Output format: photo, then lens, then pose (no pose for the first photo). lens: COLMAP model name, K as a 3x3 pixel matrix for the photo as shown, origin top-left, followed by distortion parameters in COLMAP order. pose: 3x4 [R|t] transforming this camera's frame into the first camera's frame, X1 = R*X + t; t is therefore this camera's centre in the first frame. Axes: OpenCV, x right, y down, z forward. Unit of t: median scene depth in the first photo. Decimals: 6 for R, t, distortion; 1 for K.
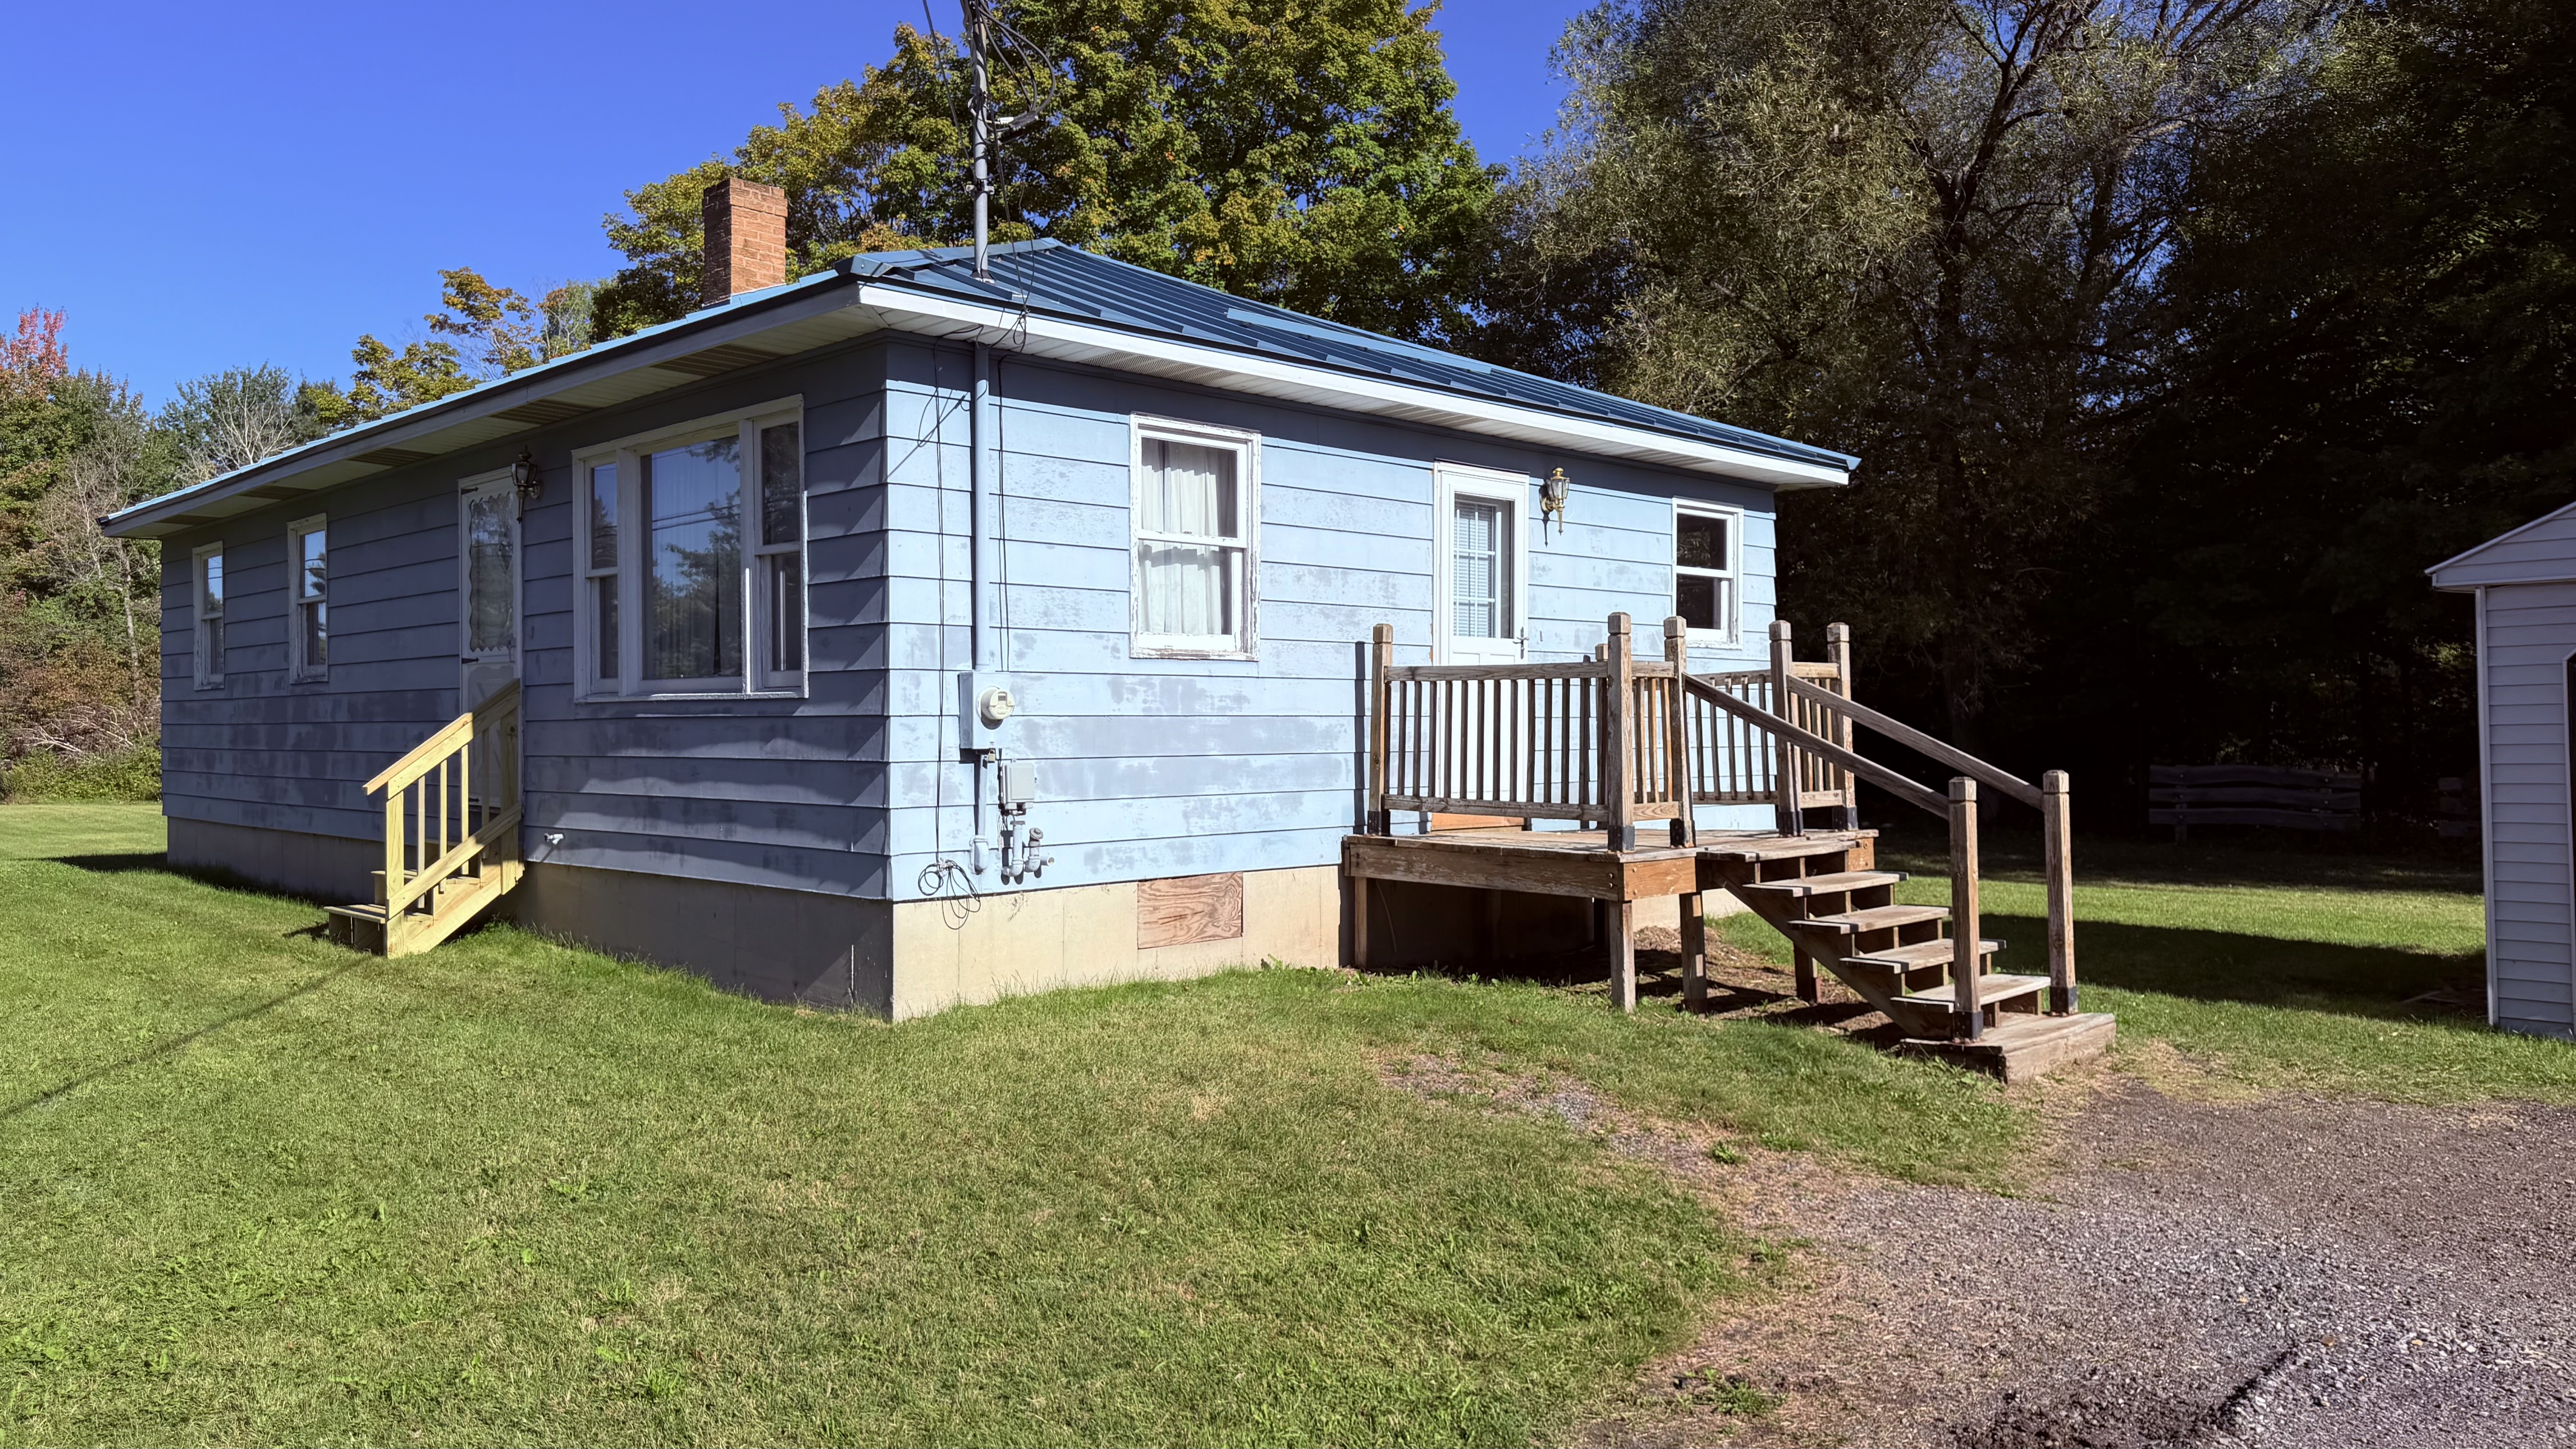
lens RADIAL K [[1898.8, 0, 1299.1], [0, 1898.8, 733.1], [0, 0, 1]] dist [0.072566, -0.100930]
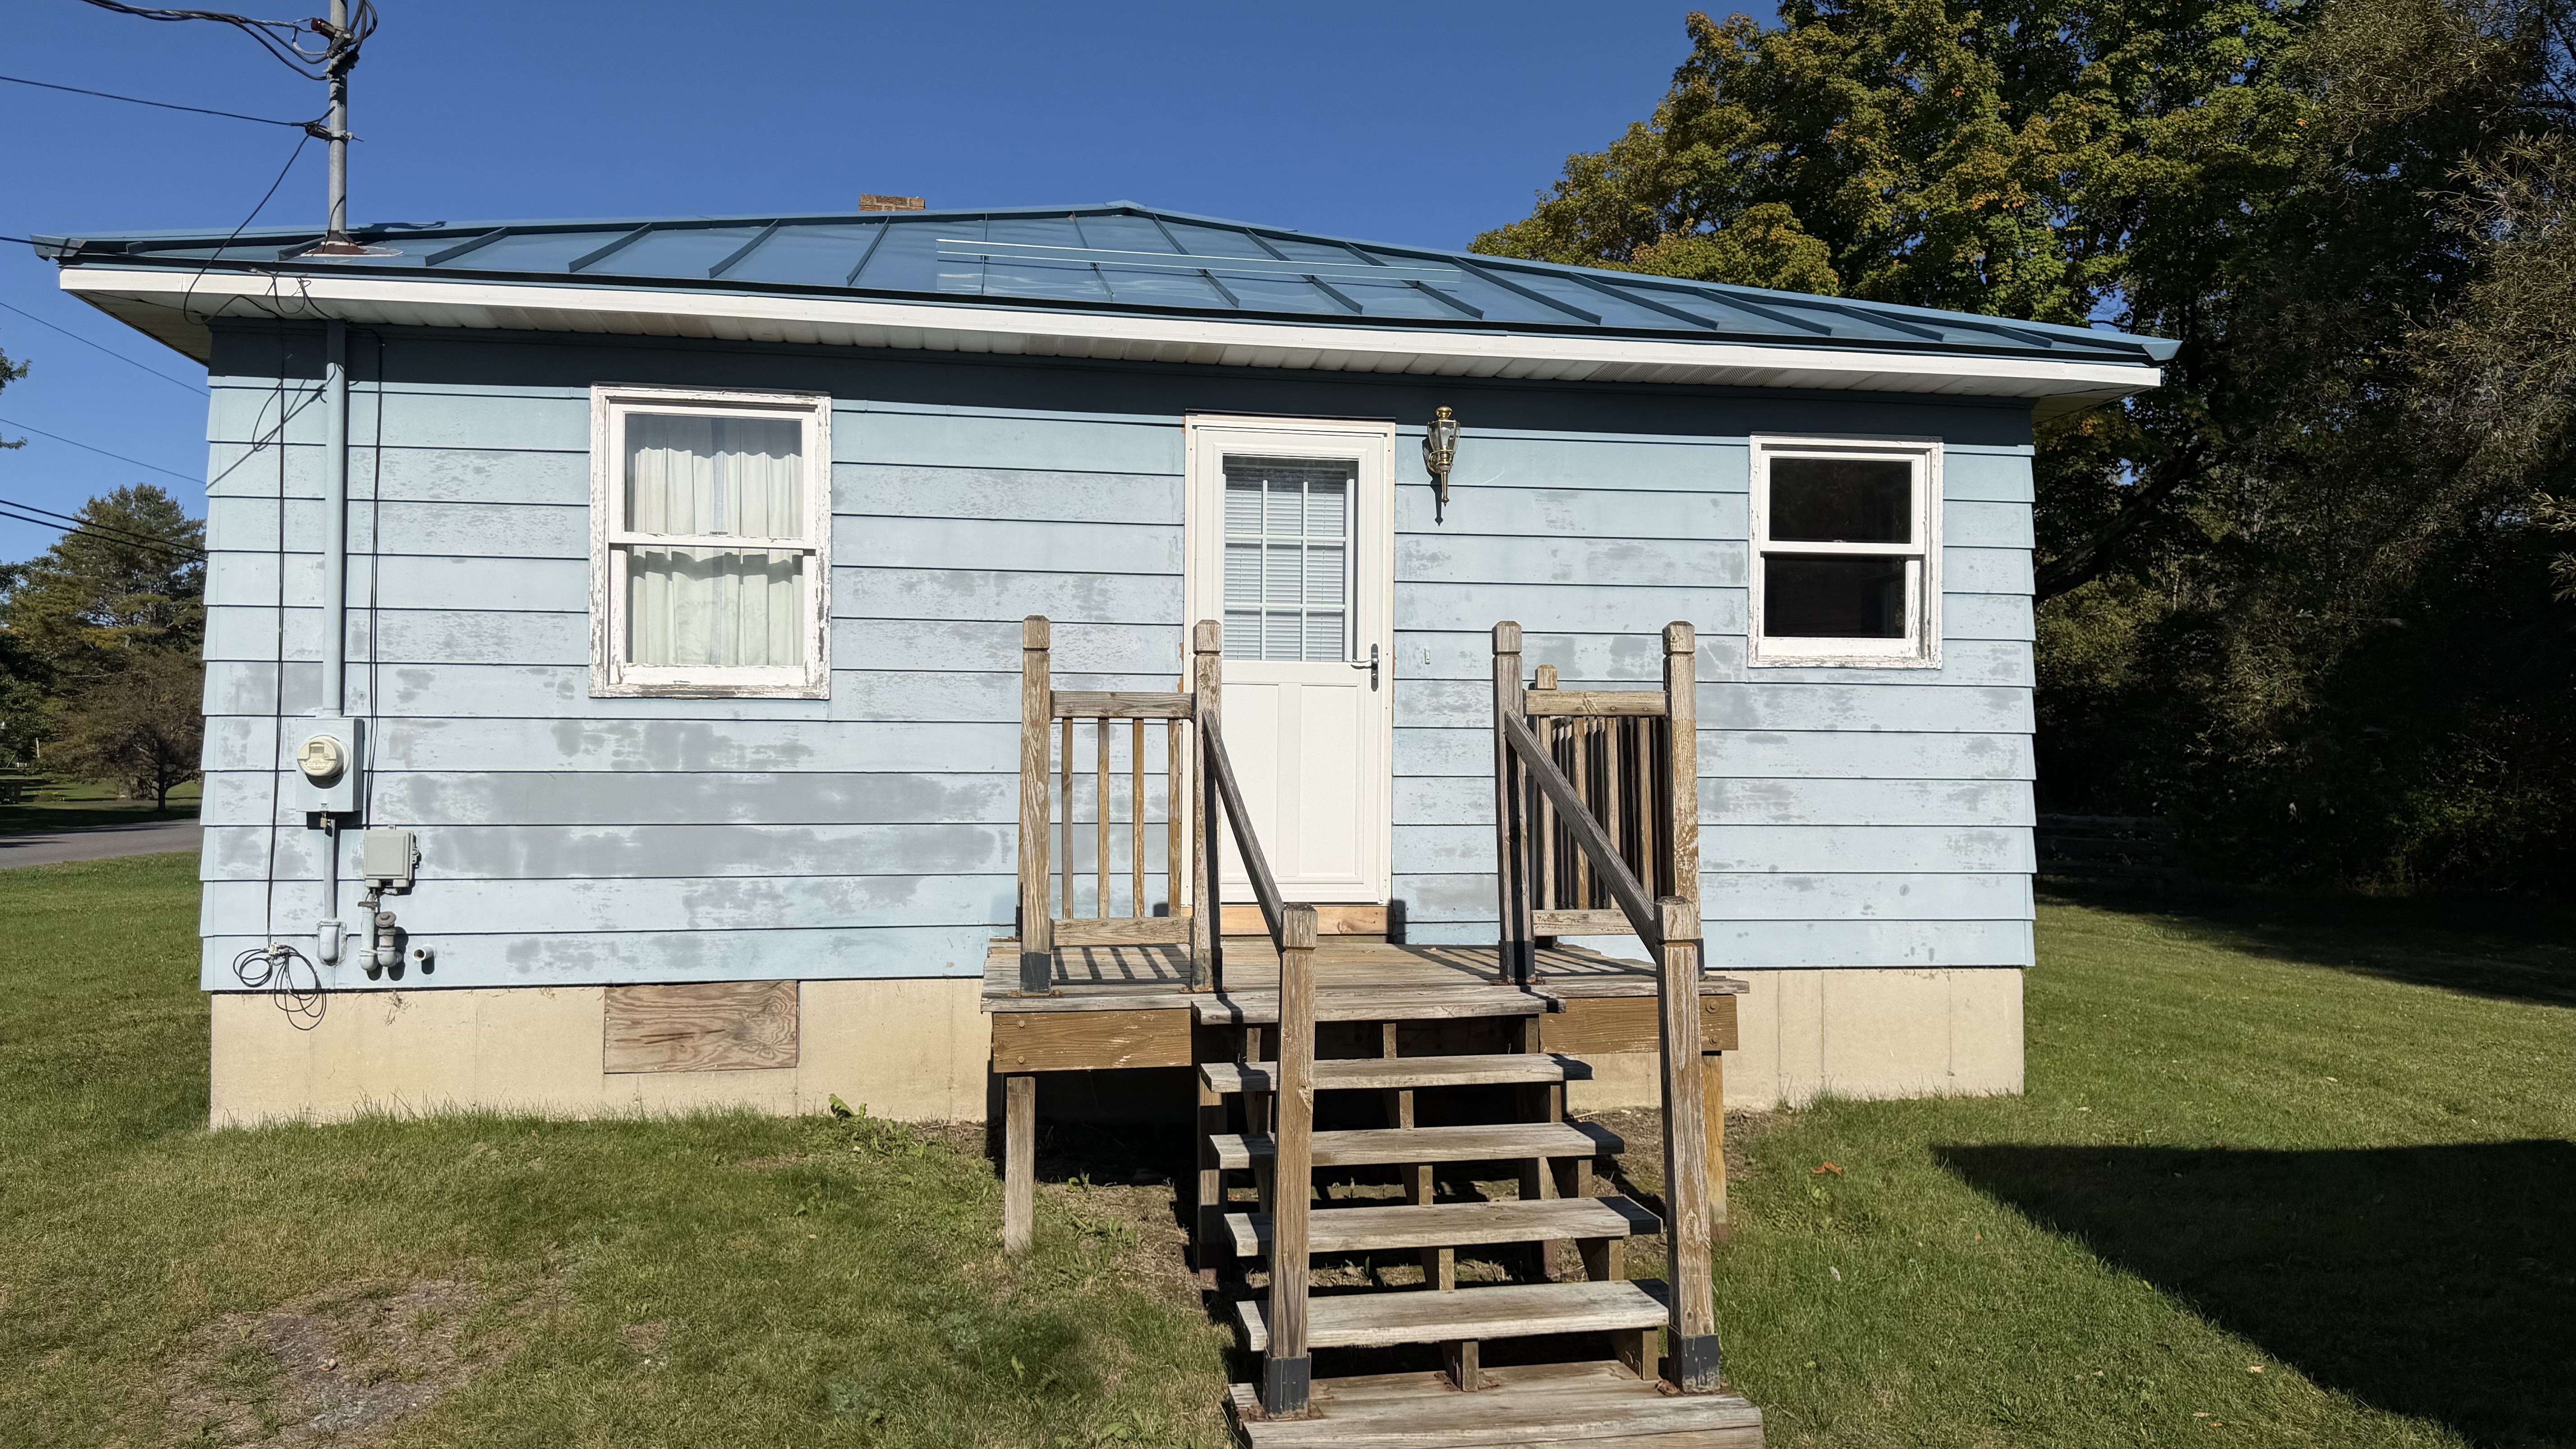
lens RADIAL K [[1898.8, 0, 1288.2], [0, 1898.8, 719.6], [0, 0, 1]] dist [0.072566, -0.100930]
pose [[0.809567, -0.007753, -0.586977, 0.580258], [-0.010558, 0.999559, -0.027764, -0.011316], [0.586933, 0.028674, 0.809128, 0.510614]]
